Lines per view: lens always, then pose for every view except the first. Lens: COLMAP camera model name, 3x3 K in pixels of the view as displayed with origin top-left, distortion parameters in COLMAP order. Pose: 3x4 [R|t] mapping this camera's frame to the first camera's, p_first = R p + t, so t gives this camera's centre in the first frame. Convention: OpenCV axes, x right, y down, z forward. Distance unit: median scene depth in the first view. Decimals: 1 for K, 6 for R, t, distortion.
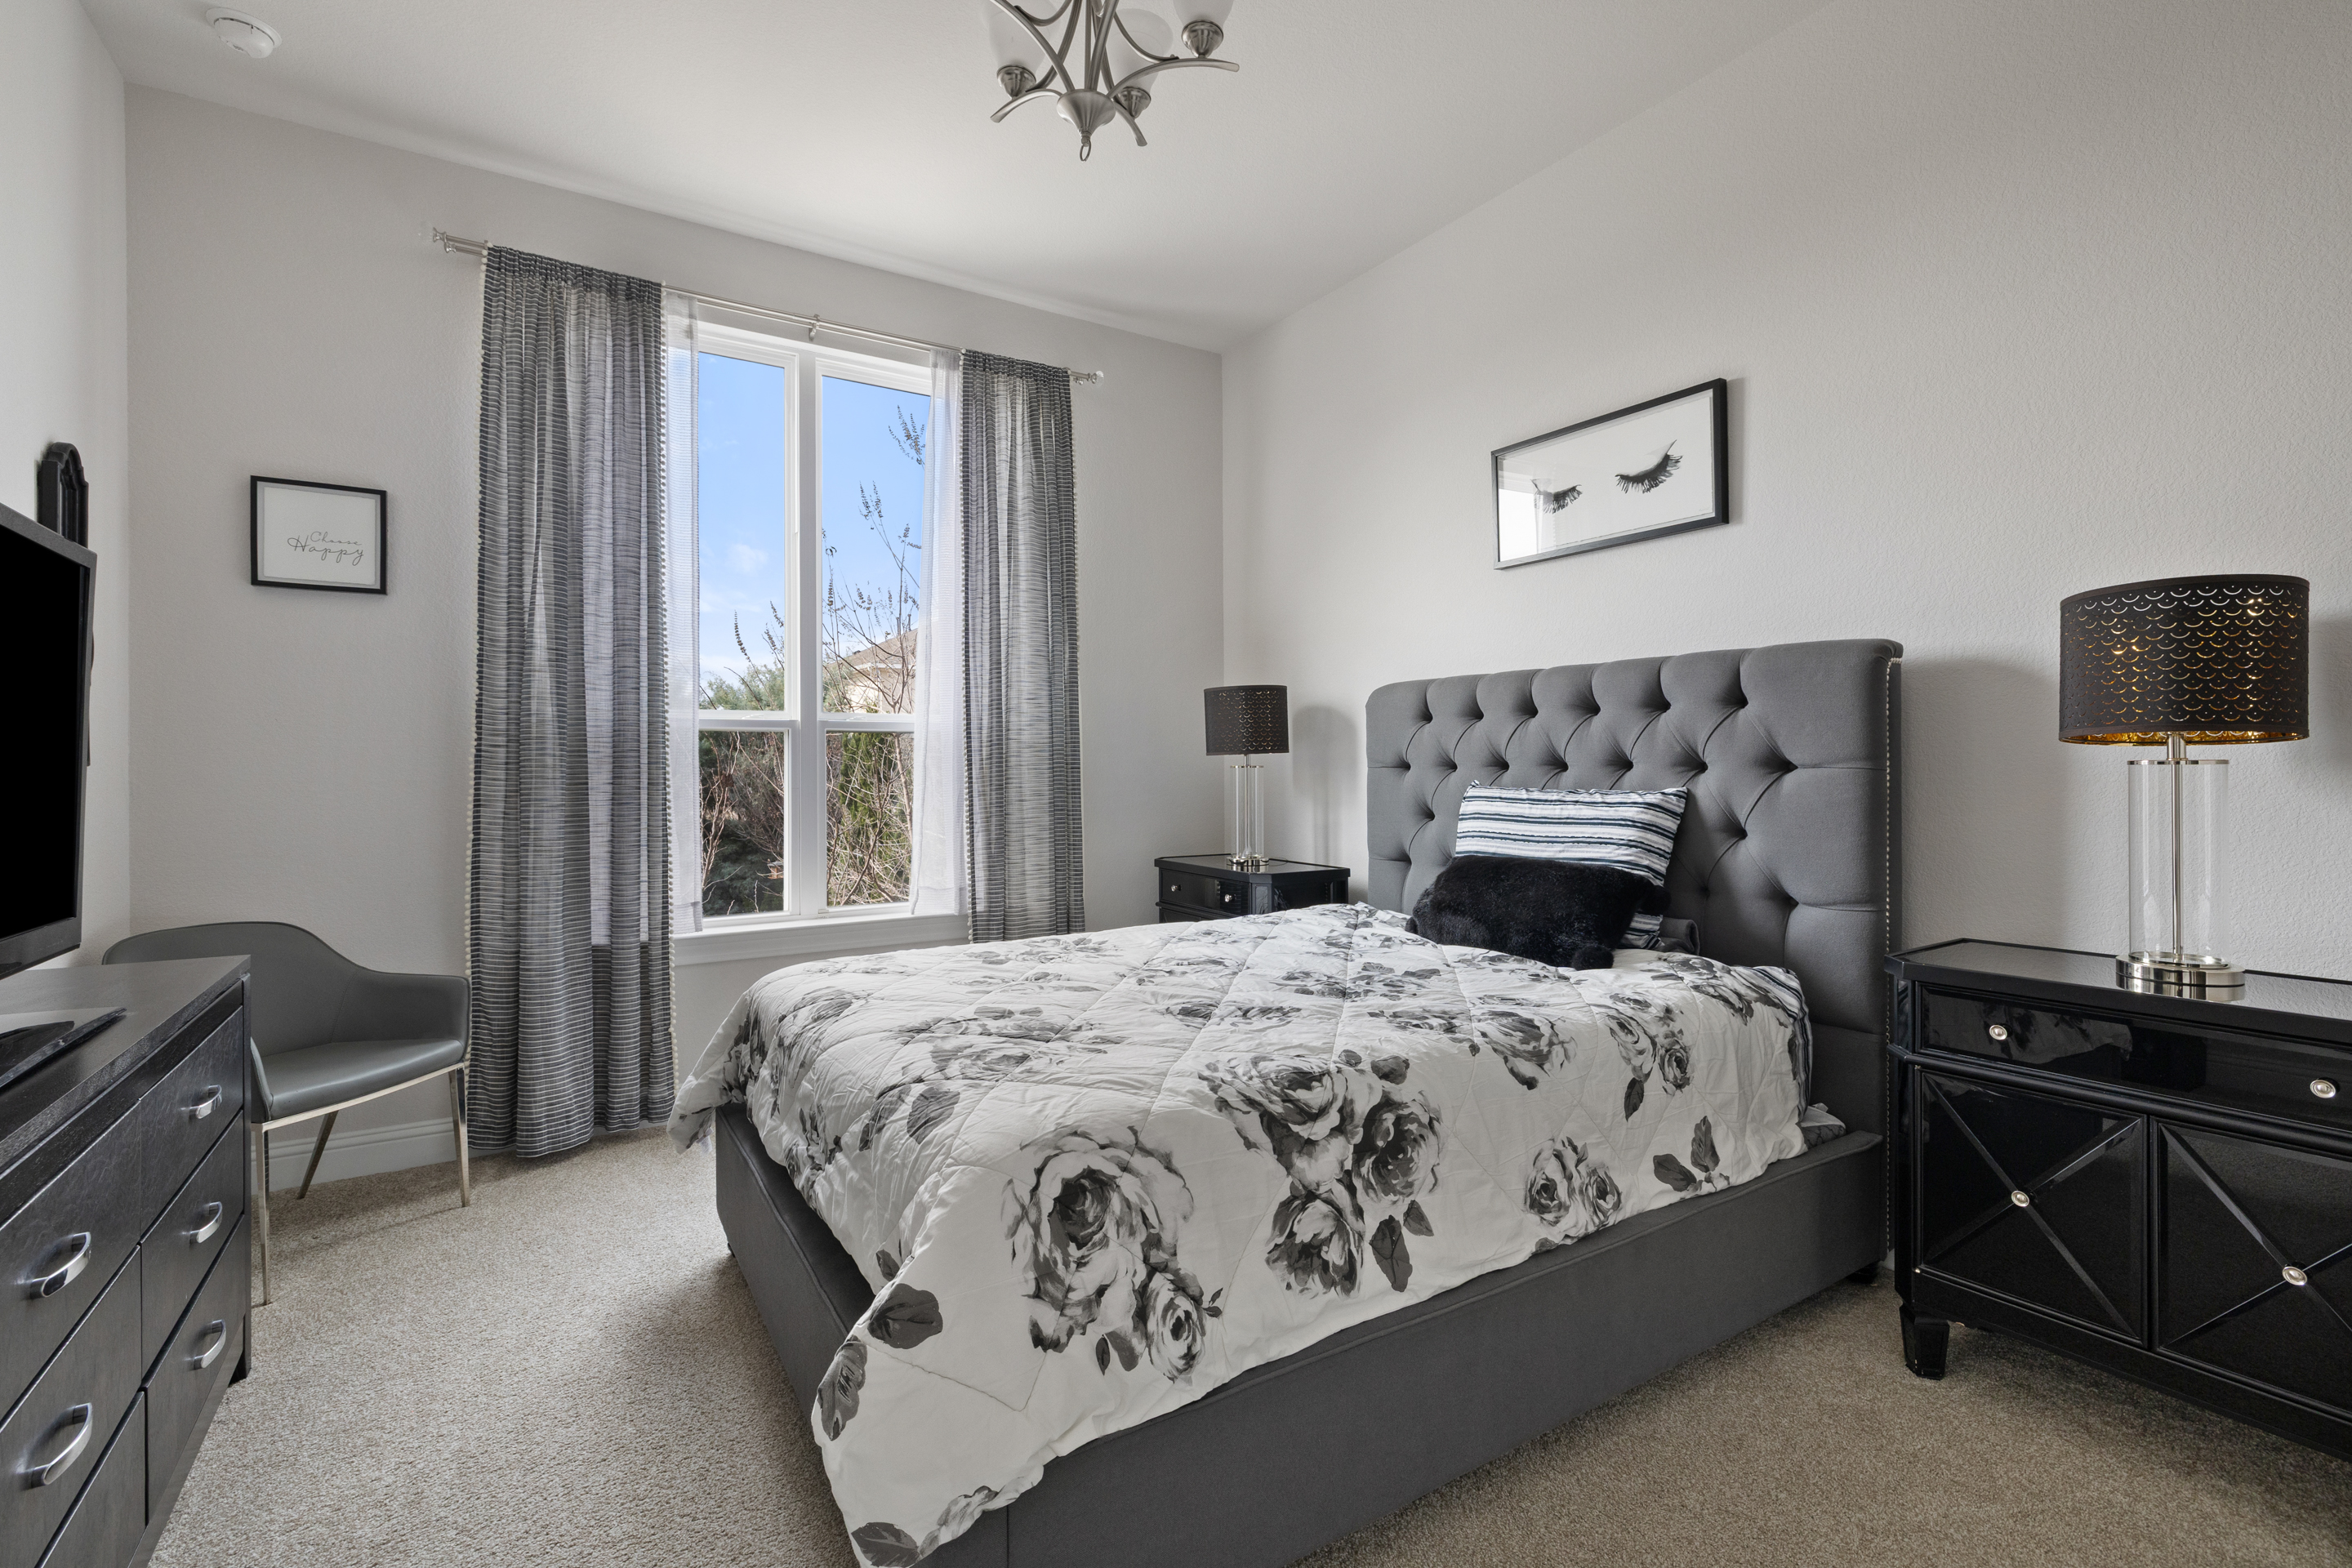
lens RADIAL K [[1057.4, 0, 1163.2], [0, 1057.4, 776.8], [0, 0, 1]] dist [-0.003791, 0.001459]
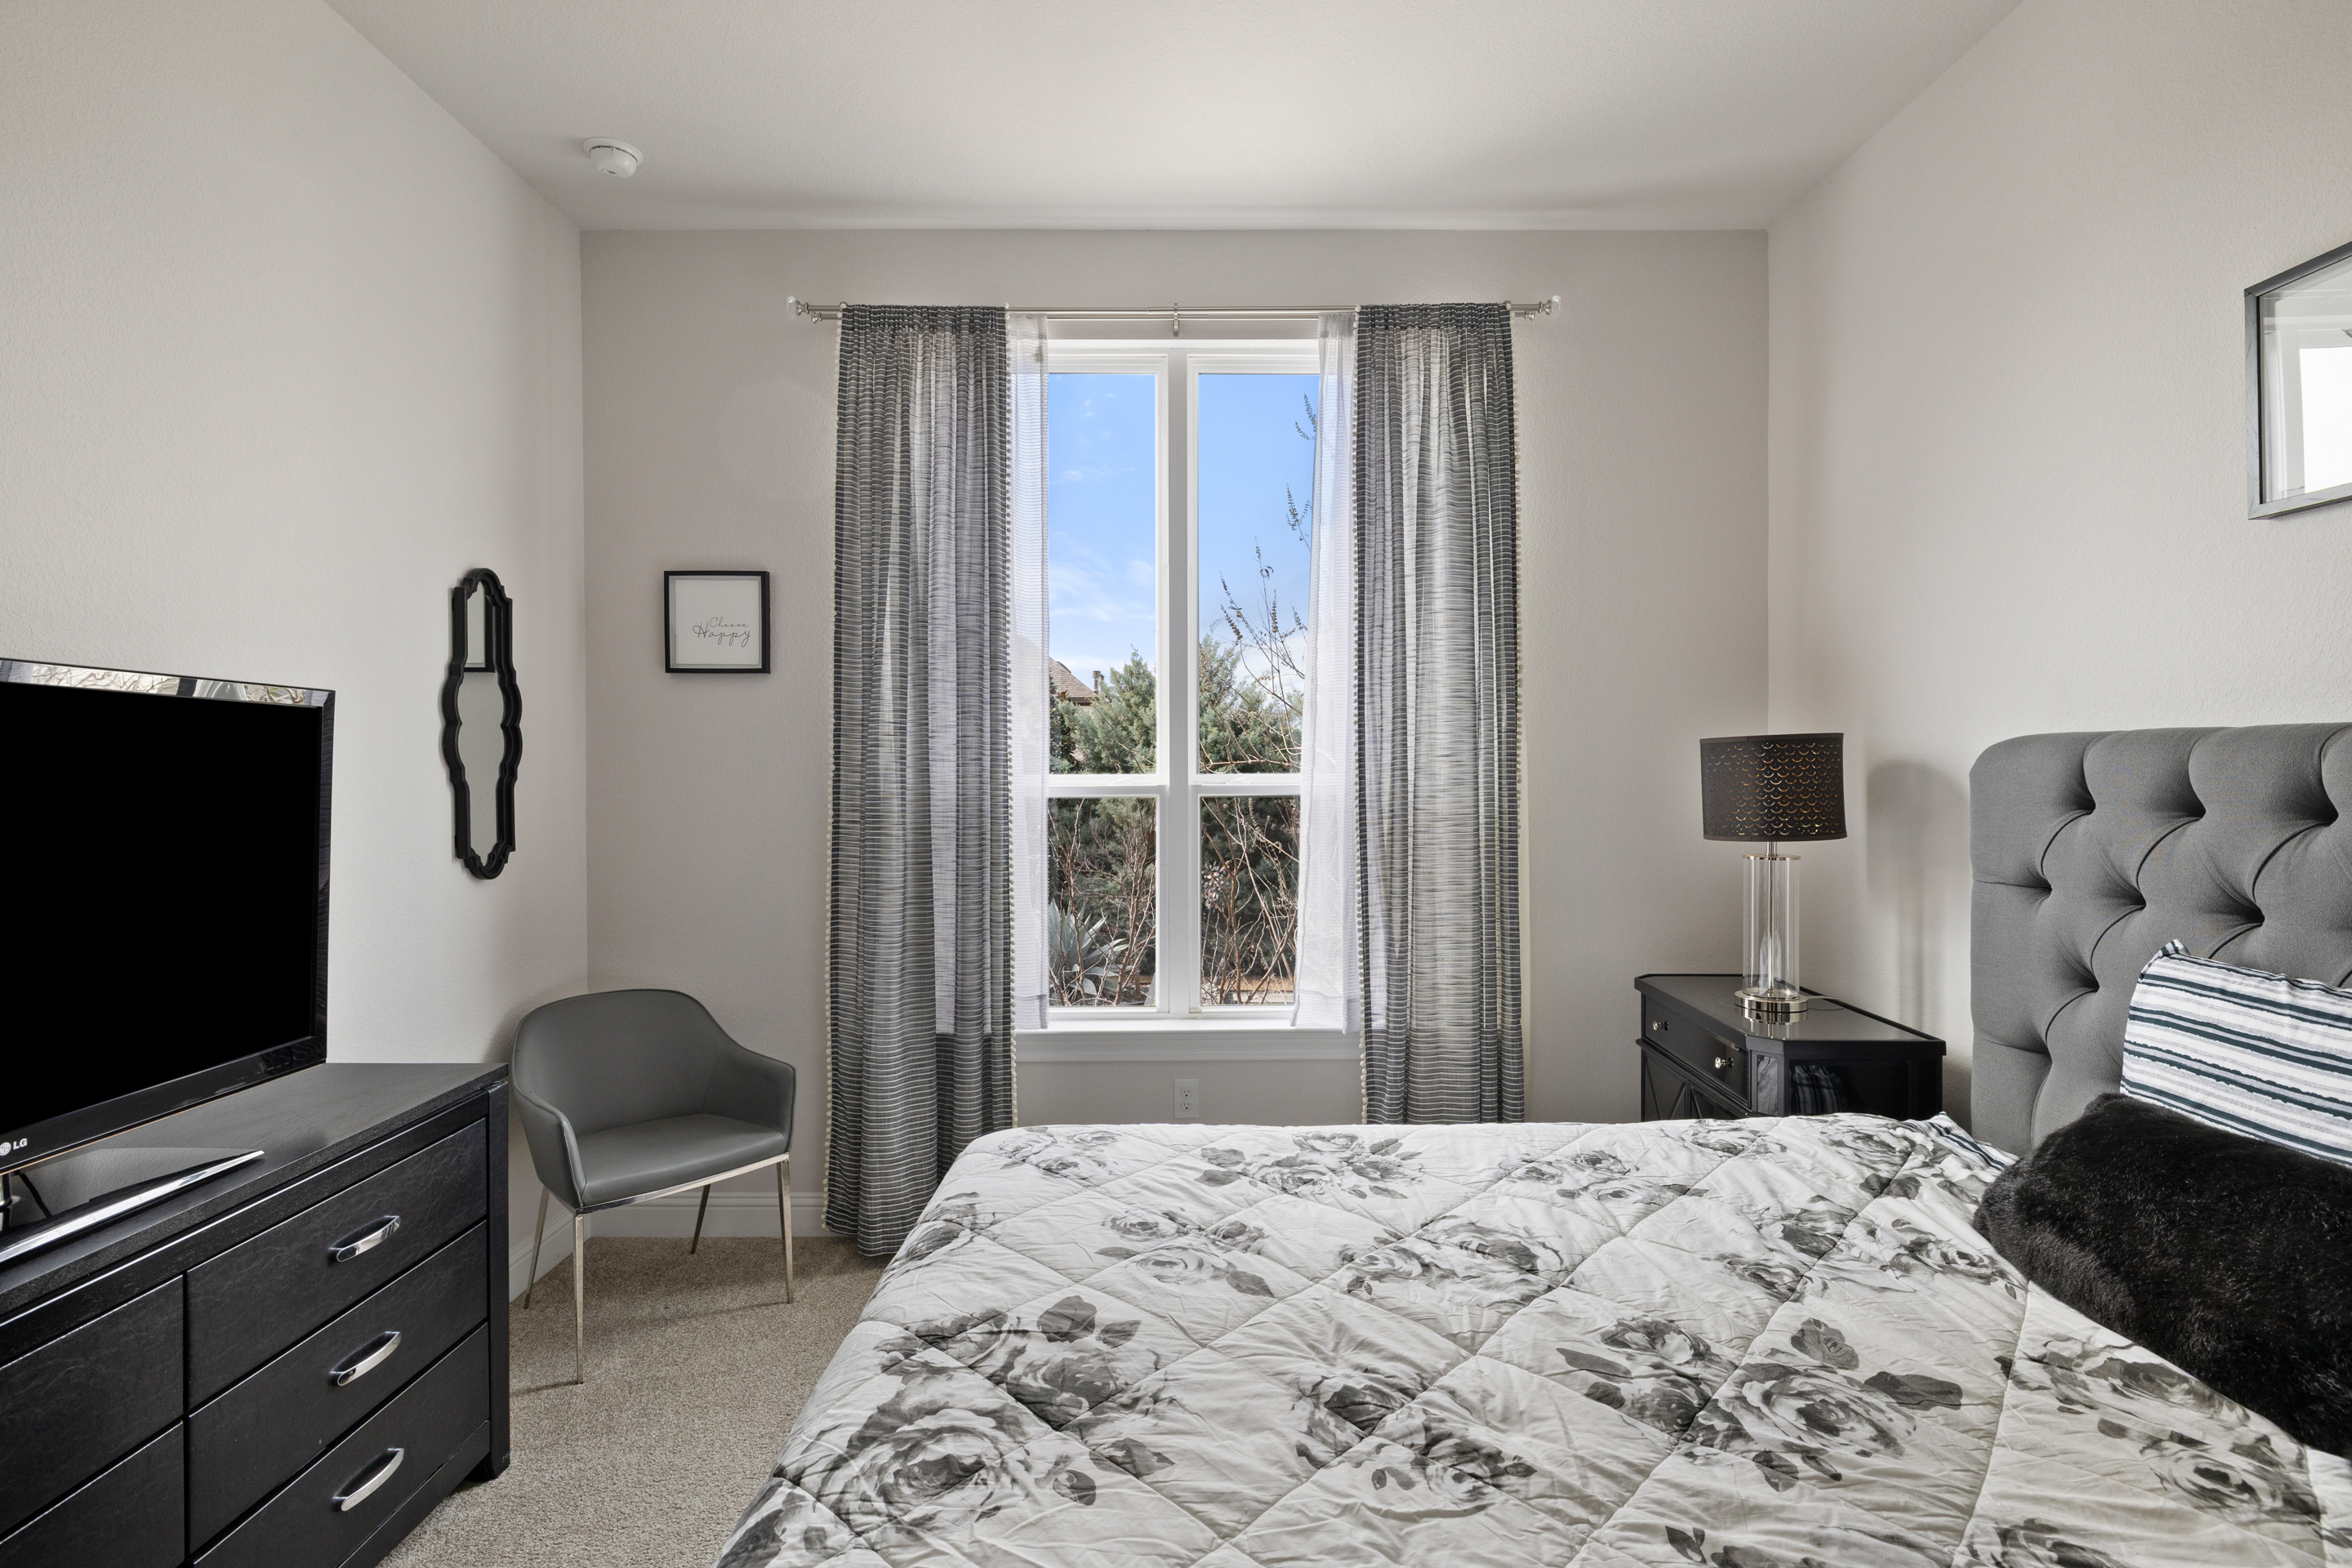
lens RADIAL K [[1114.8, 0, 1191.7], [0, 1114.8, 787.0], [0, 0, 1]] dist [-0.007600, 0.002656]
pose [[0.850009, 0.011270, -0.526647, 0.158337], [-0.004251, 0.999885, 0.014536, -0.071033], [0.526751, -0.010117, 0.849960, 0.266704]]
